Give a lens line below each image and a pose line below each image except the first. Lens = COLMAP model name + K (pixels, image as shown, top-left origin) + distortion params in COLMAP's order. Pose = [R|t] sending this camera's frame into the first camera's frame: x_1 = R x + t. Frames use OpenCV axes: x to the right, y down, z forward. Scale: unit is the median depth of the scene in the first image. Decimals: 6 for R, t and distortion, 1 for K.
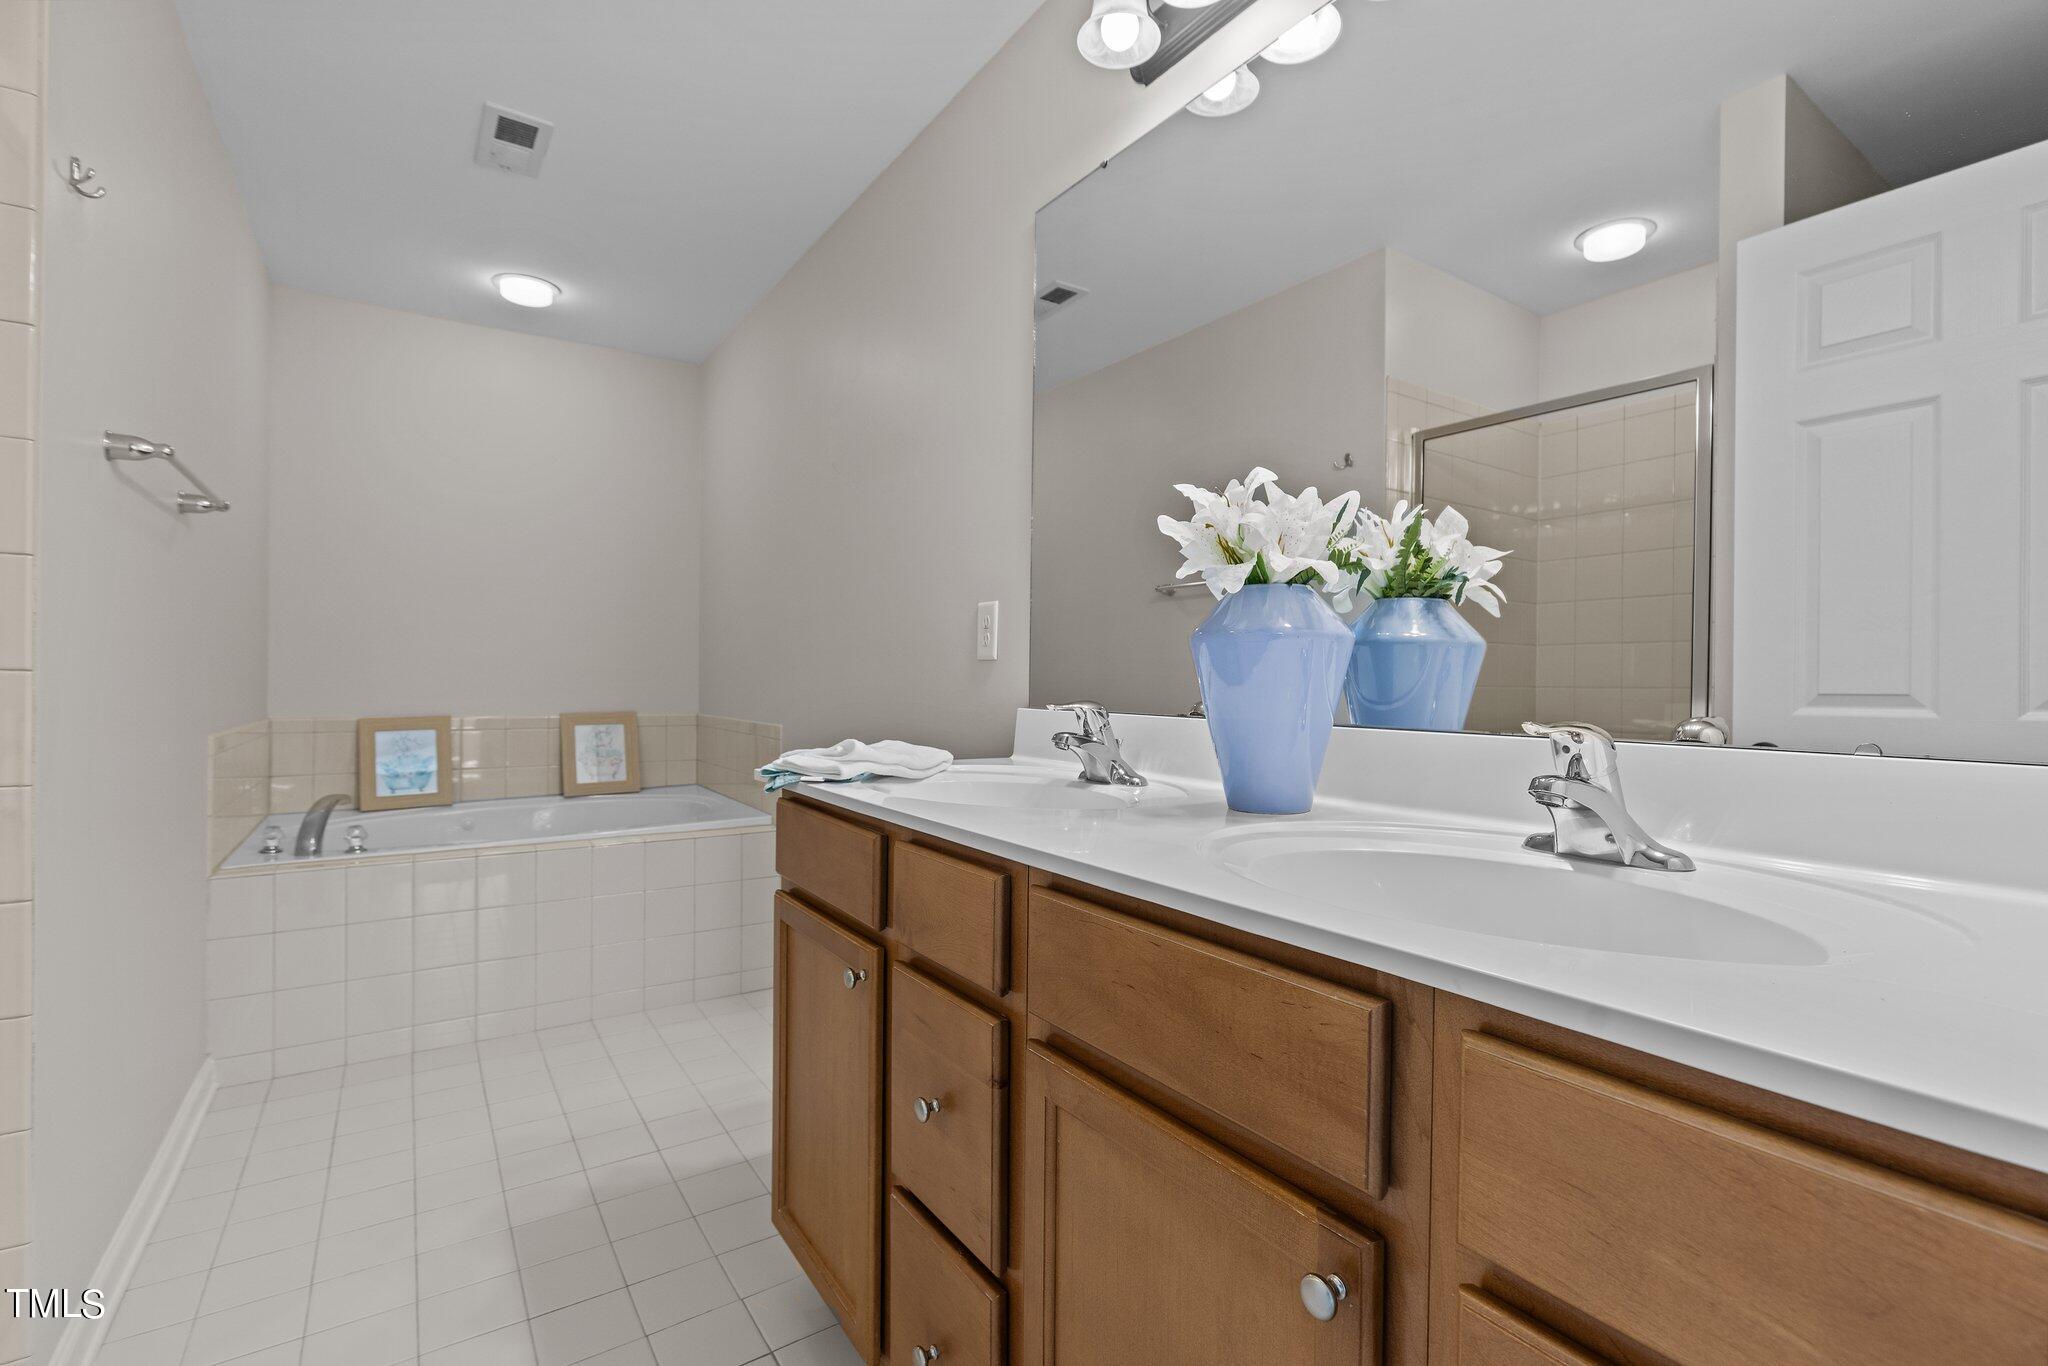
lens RADIAL K [[919.4, 0, 1025.2], [0, 919.4, 677.4], [0, 0, 1]] dist [-0.002370, -0.000339]
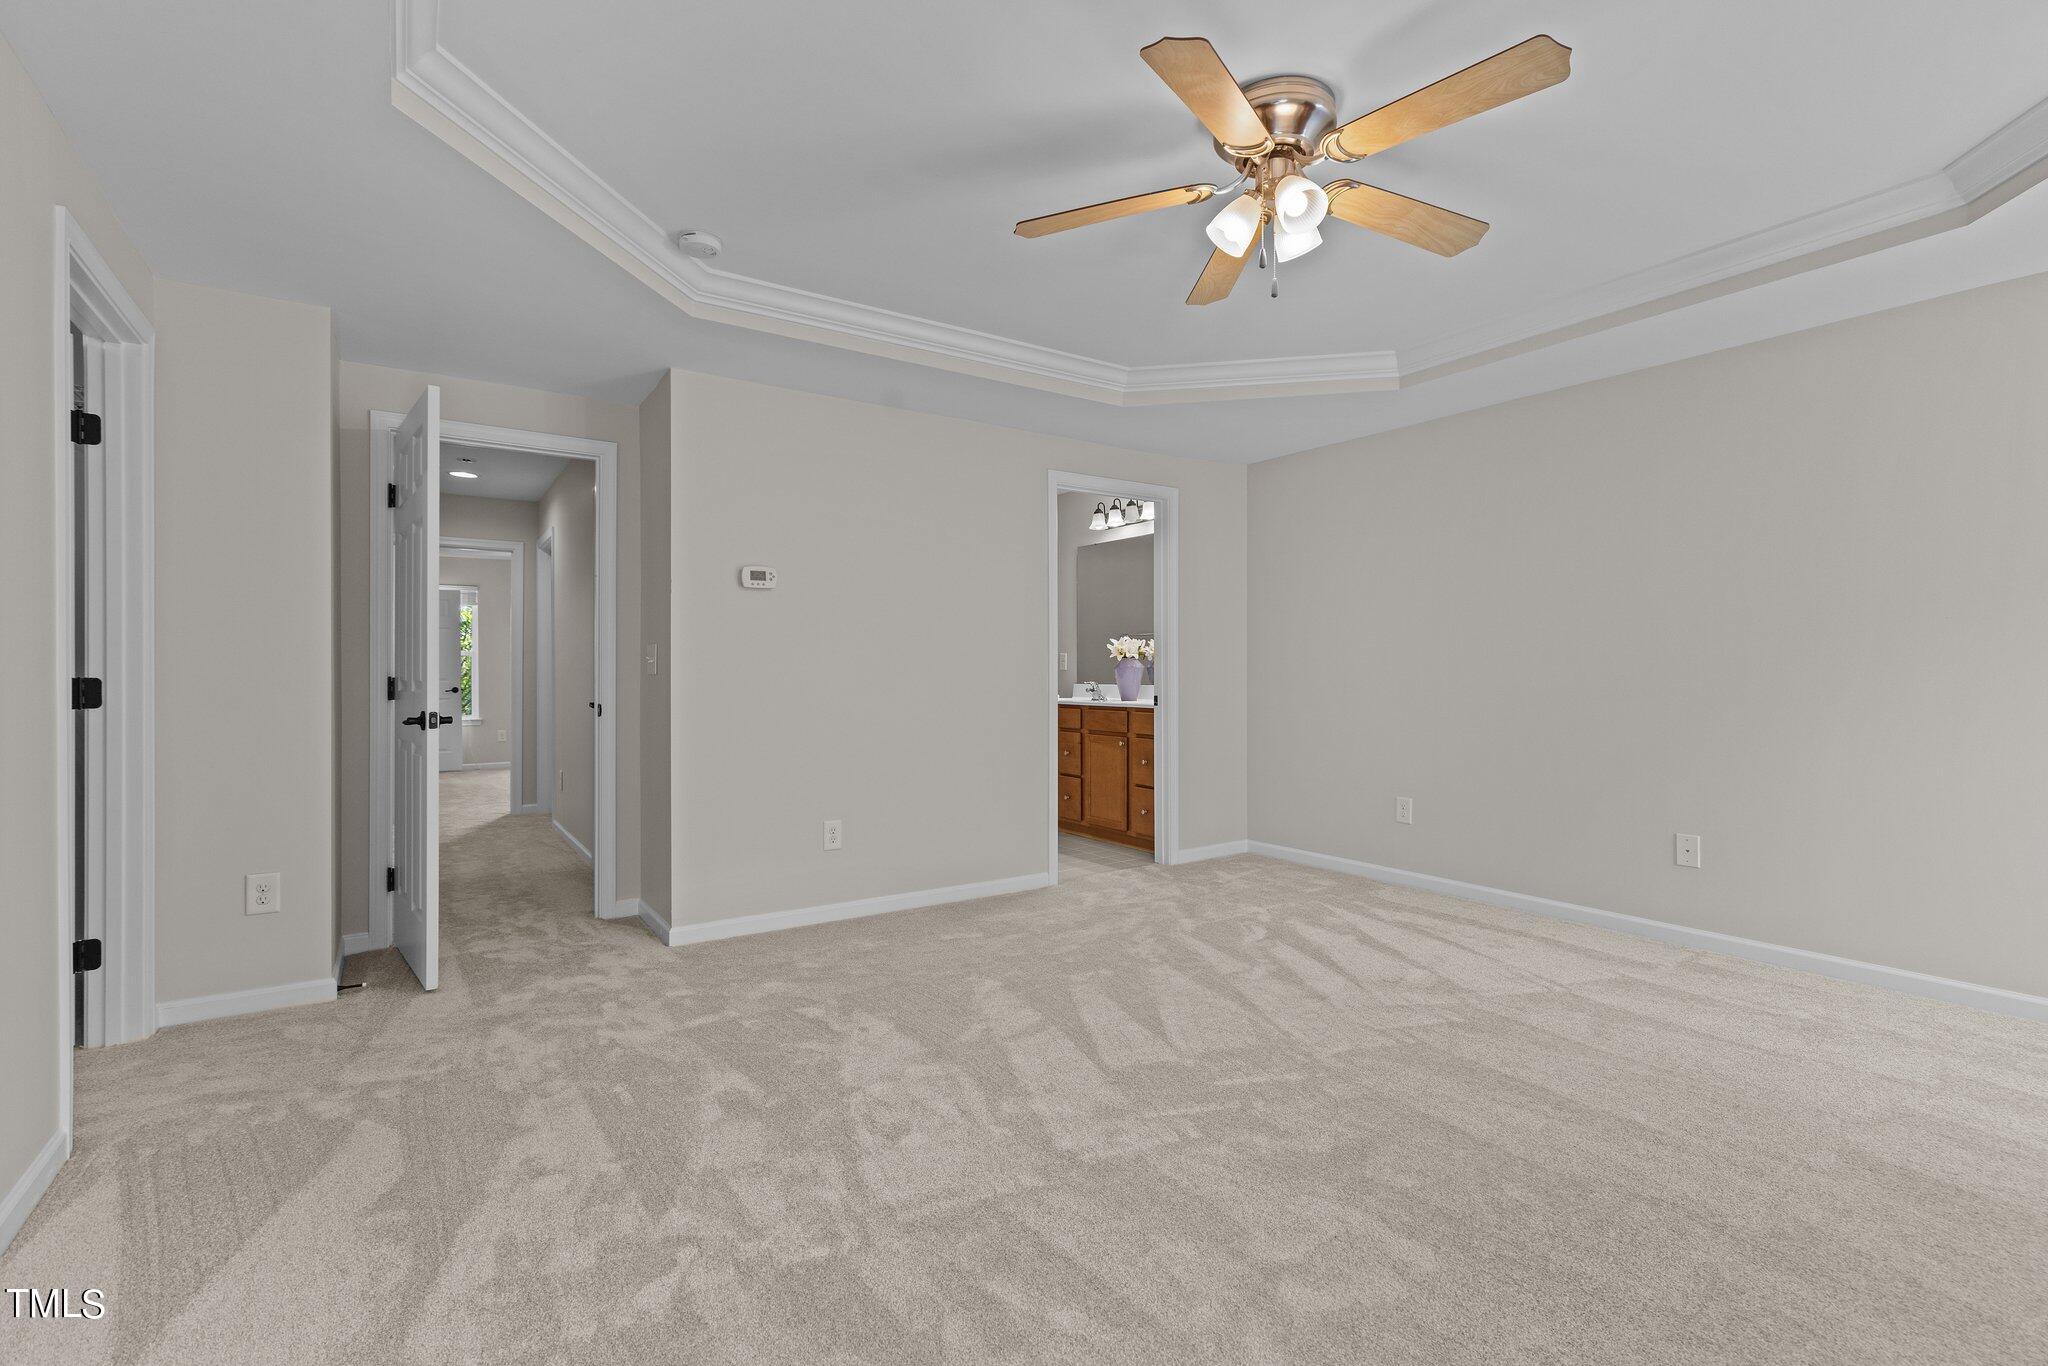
lens RADIAL K [[922.0, 0, 1025.3], [0, 922.0, 666.9], [0, 0, 1]] dist [0.003576, 0.000322]
pose [[0.999865, -0.016380, 0.001037, -0.338101], [0.016381, 0.999866, -0.000221, -0.059655], [-0.001034, 0.000238, 0.999999, -4.395323]]
